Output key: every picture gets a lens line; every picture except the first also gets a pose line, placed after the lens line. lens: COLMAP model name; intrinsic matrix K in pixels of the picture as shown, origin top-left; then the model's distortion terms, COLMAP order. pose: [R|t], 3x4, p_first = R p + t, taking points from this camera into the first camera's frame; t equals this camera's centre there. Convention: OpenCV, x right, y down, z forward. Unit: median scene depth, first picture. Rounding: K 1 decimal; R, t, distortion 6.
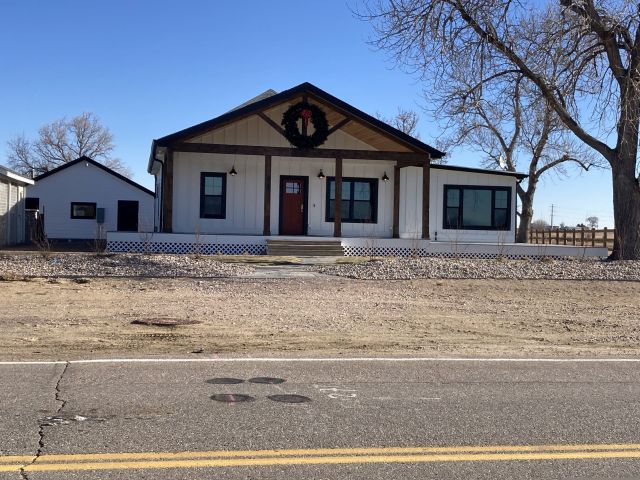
lens RADIAL K [[949.0, 0, 319.6], [0, 949.0, 239.8], [0, 0, 1]] dist [-0.044683, 0.000000]
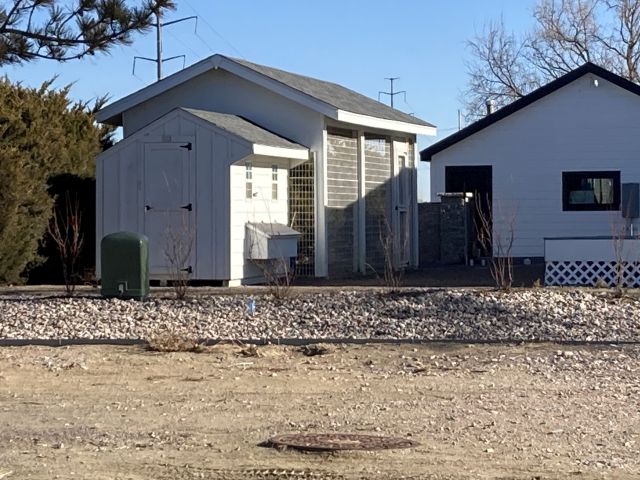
lens RADIAL K [[2269.1, 0, 320.0], [0, 2269.1, 239.5], [0, 0, 1]] dist [0.371402, 0.000000]
pose [[0.885512, -0.025089, -0.463938, 0.120075], [0.020826, 0.999681, -0.014311, 0.003211], [0.464149, 0.003010, 0.885752, 0.029059]]
